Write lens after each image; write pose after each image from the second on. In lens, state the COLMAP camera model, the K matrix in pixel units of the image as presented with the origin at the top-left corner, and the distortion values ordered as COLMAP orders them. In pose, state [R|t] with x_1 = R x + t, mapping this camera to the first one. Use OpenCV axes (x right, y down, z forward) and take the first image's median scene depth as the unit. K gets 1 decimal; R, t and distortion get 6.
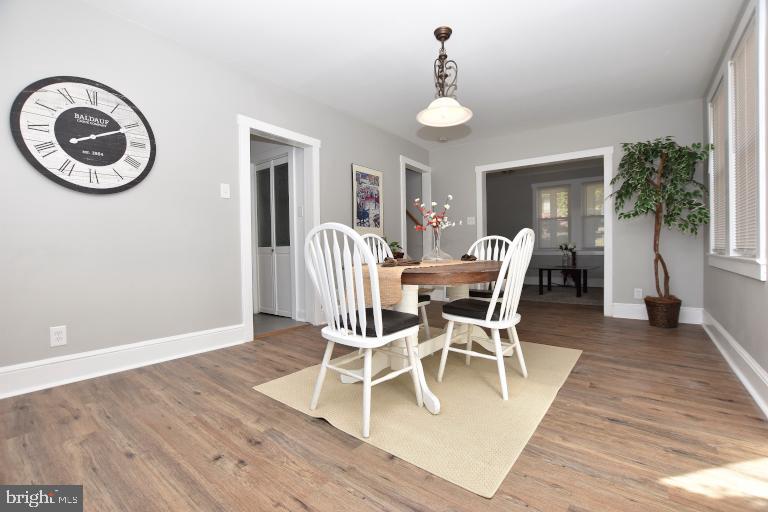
lens RADIAL K [[338.7, 0, 386.2], [0, 338.7, 255.7], [0, 0, 1]] dist [-0.036493, 0.007443]
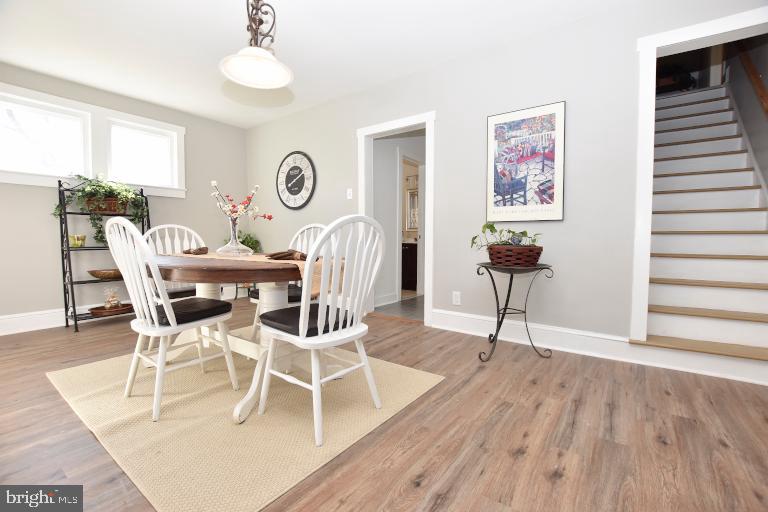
lens RADIAL K [[338.7, 0, 386.2], [0, 338.7, 255.7], [0, 0, 1]] dist [-0.036493, 0.007443]
pose [[0.031113, 0.053114, -0.998104, 0.862855], [-0.027009, 0.998267, 0.052281, -0.027084], [0.999151, 0.025331, 0.032494, 1.124364]]
